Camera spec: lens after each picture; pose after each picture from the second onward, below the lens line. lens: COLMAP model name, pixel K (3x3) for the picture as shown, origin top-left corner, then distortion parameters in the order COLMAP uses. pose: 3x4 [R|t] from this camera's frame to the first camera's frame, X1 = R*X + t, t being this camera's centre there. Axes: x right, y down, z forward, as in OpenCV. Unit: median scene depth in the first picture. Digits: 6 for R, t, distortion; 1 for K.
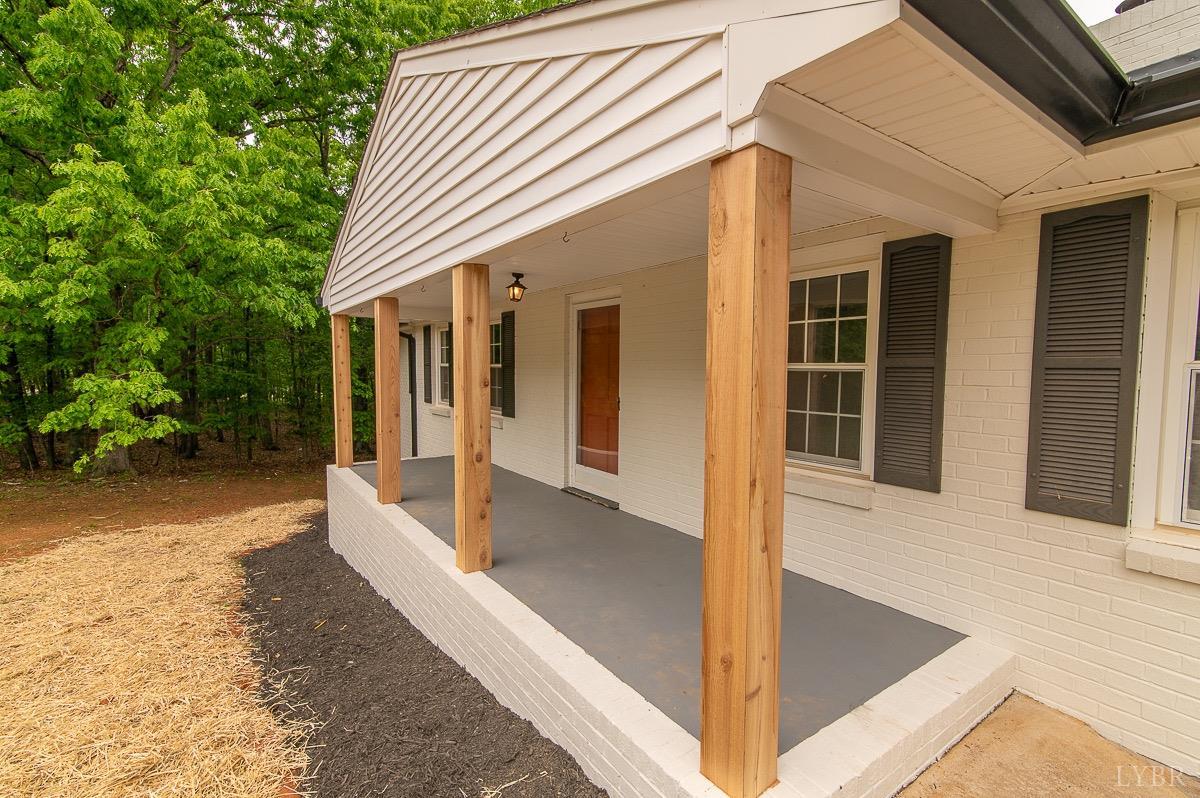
lens RADIAL K [[536.4, 0, 600.4], [0, 536.4, 402.2], [0, 0, 1]] dist [0.012871, -0.000099]
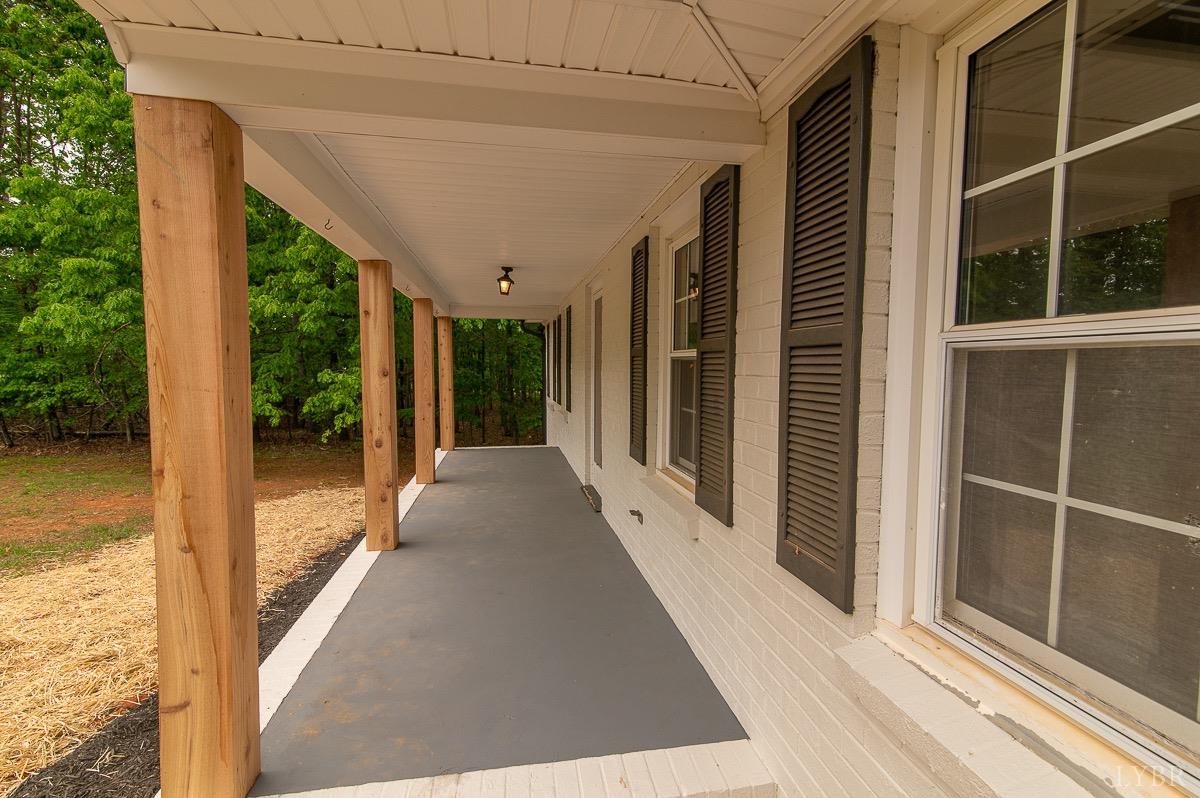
lens RADIAL K [[536.4, 0, 600.6], [0, 536.4, 397.6], [0, 0, 1]] dist [0.012871, -0.000099]
pose [[0.903100, 0.023213, -0.428802, 0.463951], [-0.025998, 0.999662, -0.000638, 0.001701], [0.428642, 0.011724, 0.903398, 0.170878]]
